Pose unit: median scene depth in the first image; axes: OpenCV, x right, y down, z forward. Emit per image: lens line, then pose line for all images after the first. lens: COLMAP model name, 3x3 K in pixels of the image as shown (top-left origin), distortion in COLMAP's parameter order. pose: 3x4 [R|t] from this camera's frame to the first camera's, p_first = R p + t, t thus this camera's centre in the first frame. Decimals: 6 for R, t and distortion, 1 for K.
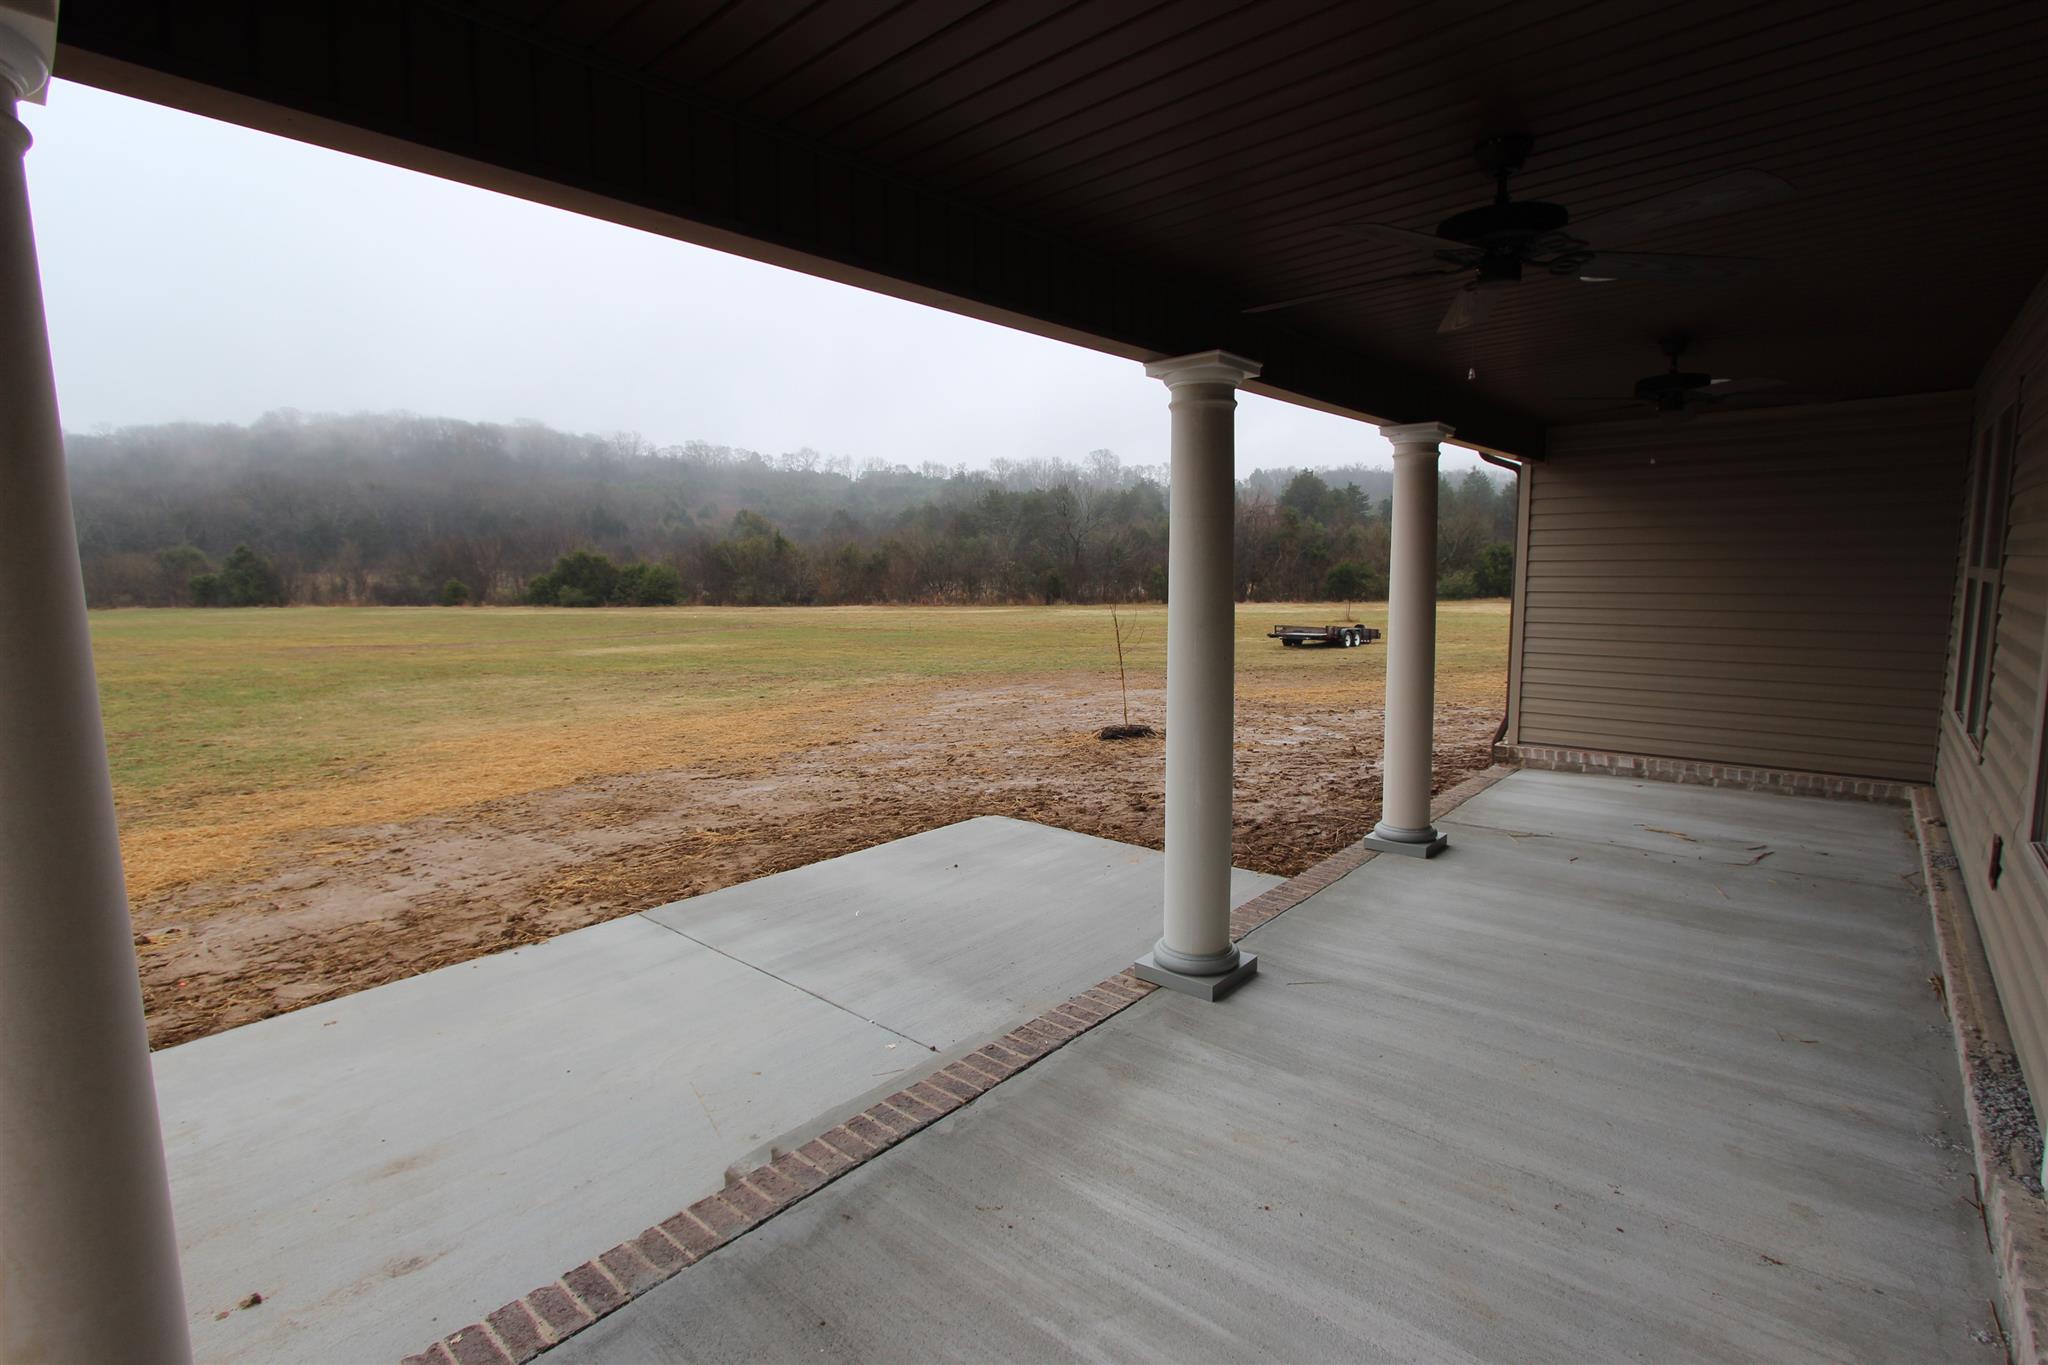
lens RADIAL K [[936.0, 0, 1033.2], [0, 936.0, 685.9], [0, 0, 1]] dist [-0.020004, 0.004256]
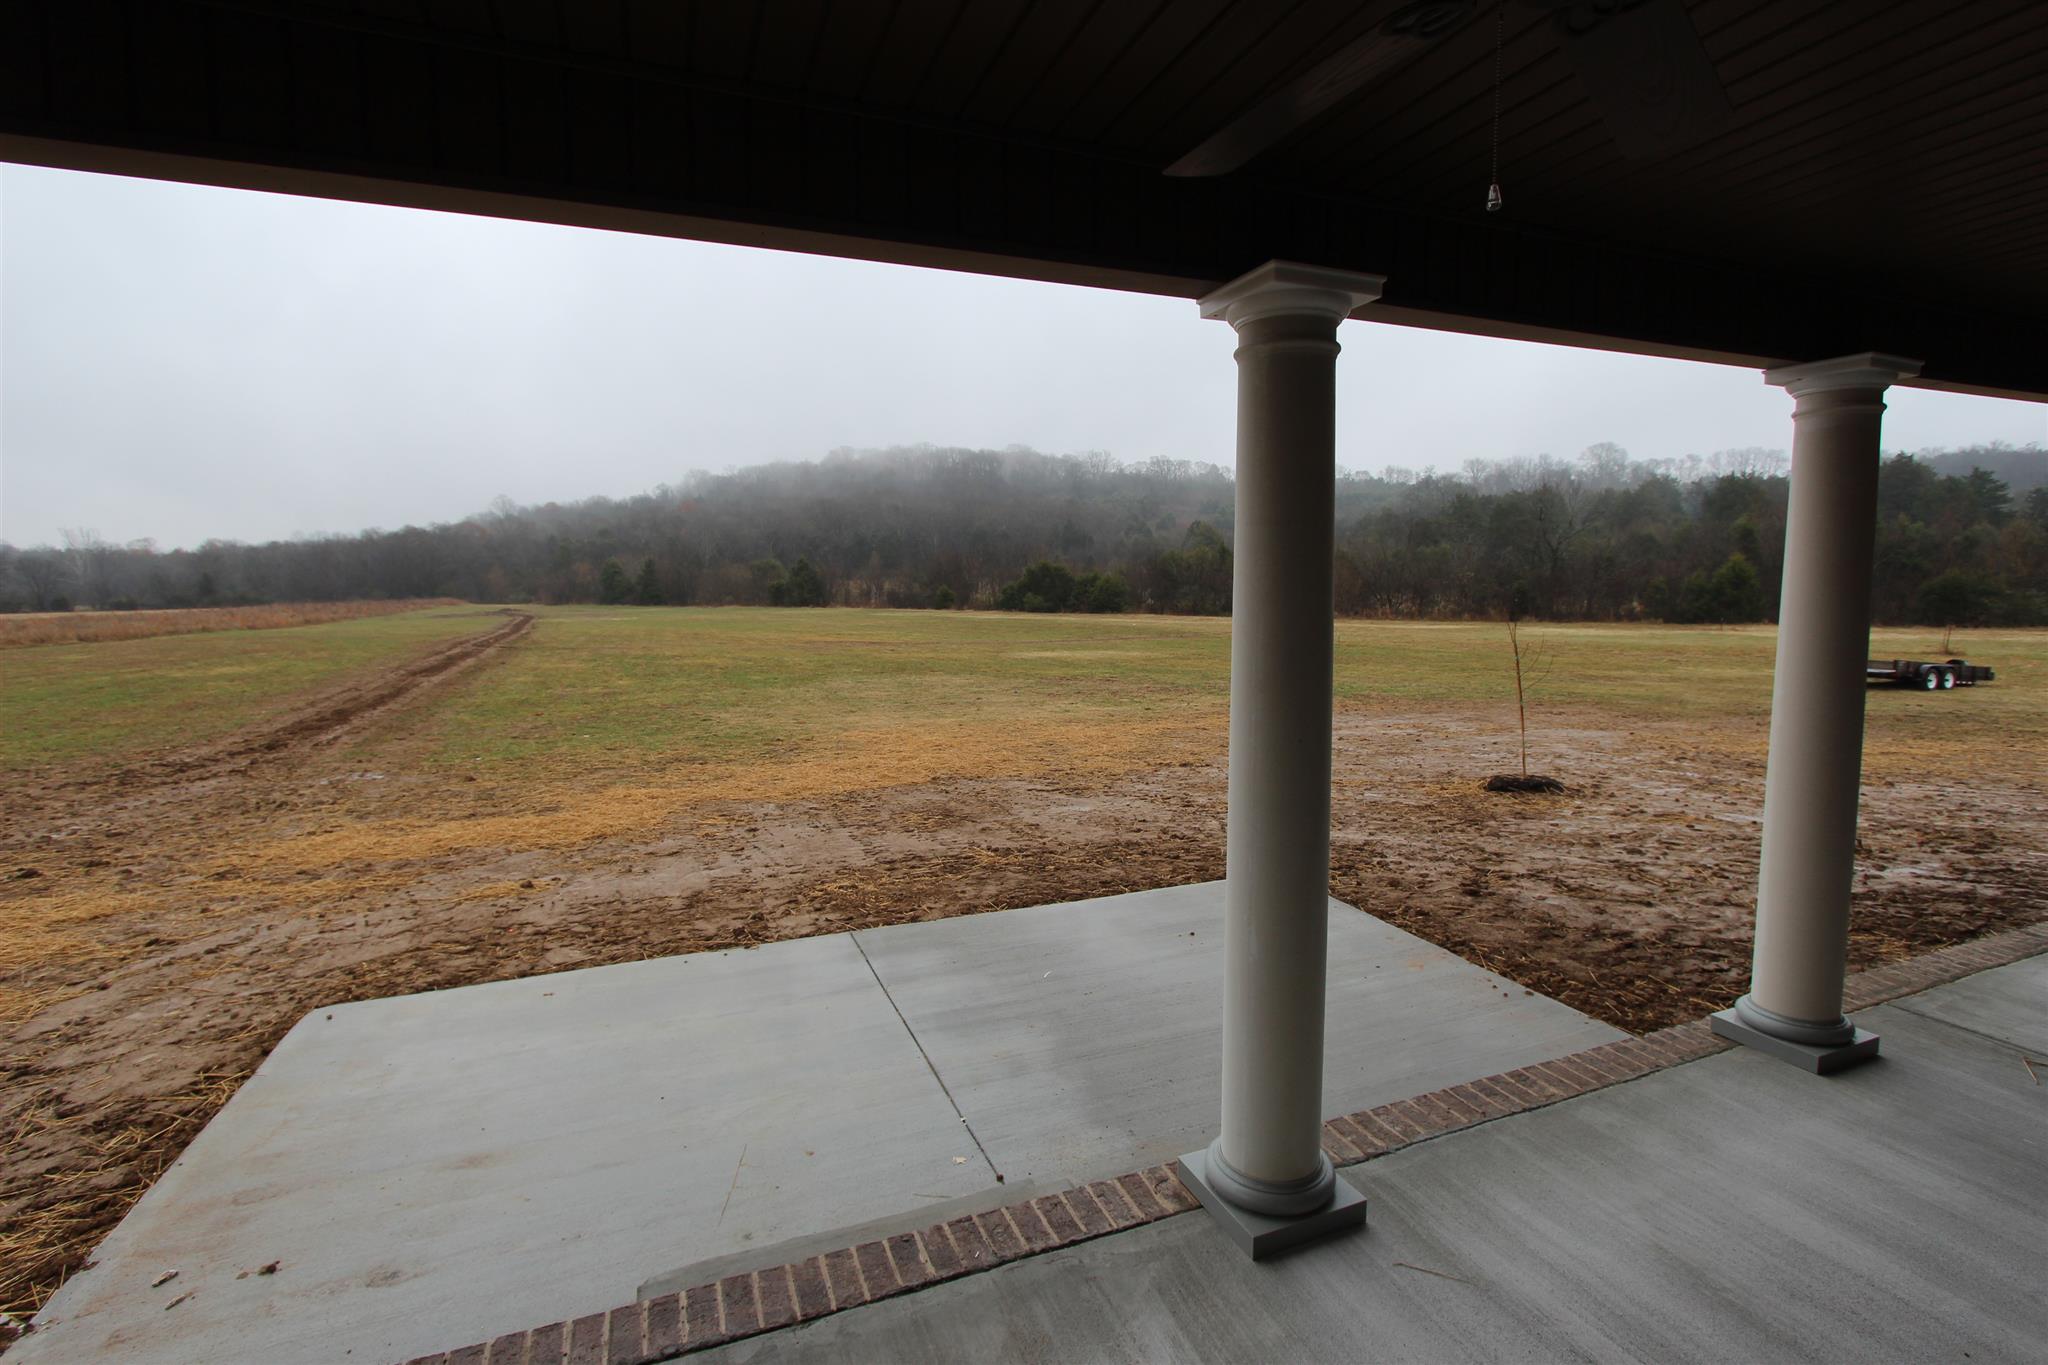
lens RADIAL K [[936.0, 0, 1040.8], [0, 936.0, 686.5], [0, 0, 1]] dist [-0.020004, 0.004256]
pose [[0.893716, 0.054489, -0.445311, 0.137315], [-0.058755, 0.998263, 0.004230, -0.024612], [0.444769, 0.022383, 0.895366, 0.141948]]
